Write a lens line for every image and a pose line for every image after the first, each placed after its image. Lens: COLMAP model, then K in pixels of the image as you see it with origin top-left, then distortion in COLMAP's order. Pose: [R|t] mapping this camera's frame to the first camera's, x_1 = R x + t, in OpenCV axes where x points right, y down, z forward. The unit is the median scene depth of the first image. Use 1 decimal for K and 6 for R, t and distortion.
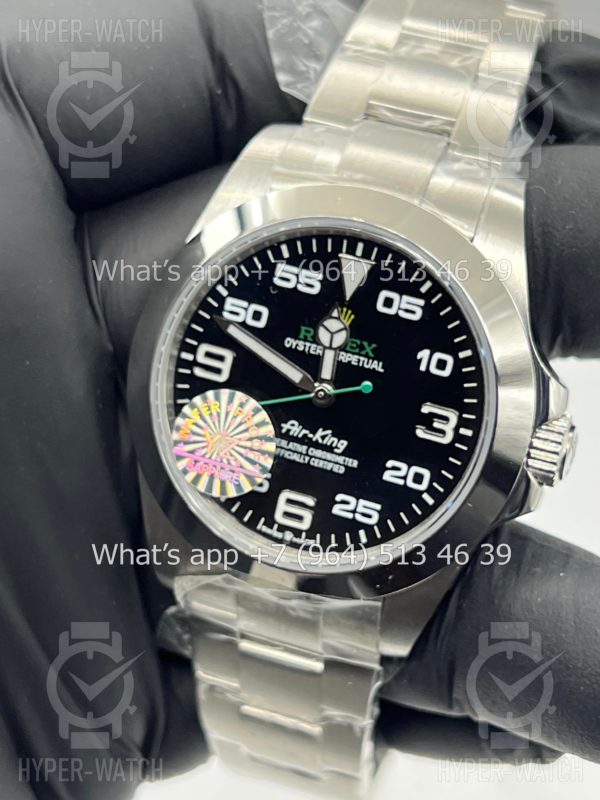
lens RADIAL K [[1929.6, 0, 299.4], [0, 1929.6, 398.6], [0, 0, 1]] dist [0.256531, 0.000000]
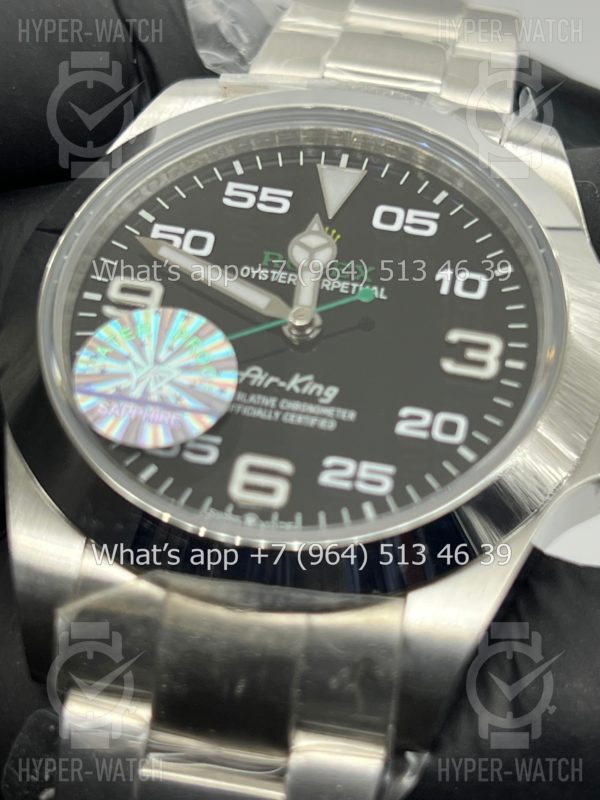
lens RADIAL K [[1929.6, 0, 300.9], [0, 1929.6, 400.5], [0, 0, 1]] dist [0.256531, 0.000000]
pose [[0.977422, 0.080303, 0.195442, -0.119045], [0.042307, 0.831856, -0.553377, 0.397508], [-0.207018, 0.549151, 0.809677, 0.460022]]
